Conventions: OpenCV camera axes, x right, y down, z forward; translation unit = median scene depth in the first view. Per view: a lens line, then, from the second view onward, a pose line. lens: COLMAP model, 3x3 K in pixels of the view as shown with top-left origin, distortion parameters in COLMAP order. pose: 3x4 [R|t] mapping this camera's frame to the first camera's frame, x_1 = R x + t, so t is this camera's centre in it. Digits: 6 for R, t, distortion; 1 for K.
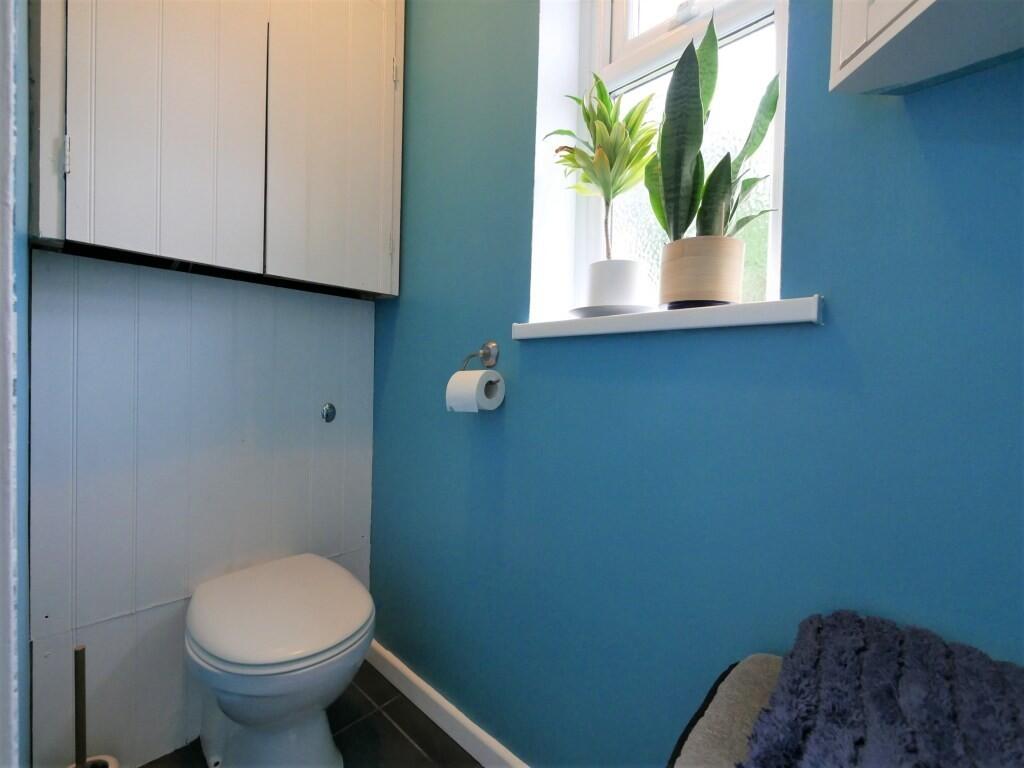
lens RADIAL K [[456.4, 0, 503.4], [0, 456.4, 385.7], [0, 0, 1]] dist [0.000889, 0.000896]
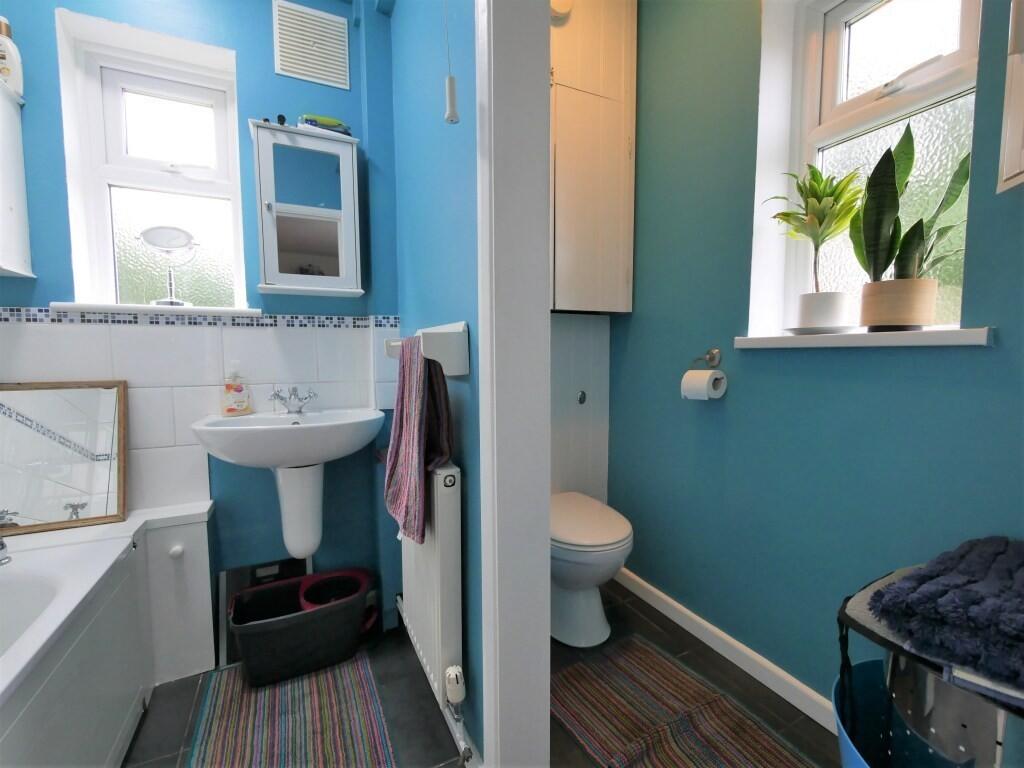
lens RADIAL K [[456.4, 0, 503.4], [0, 456.4, 385.7], [0, 0, 1]] dist [0.000889, 0.000896]
pose [[0.938388, -0.001617, -0.345580, -0.187968], [0.020112, 0.998550, 0.049939, -0.082919], [0.344998, -0.053813, 0.937060, -0.655013]]
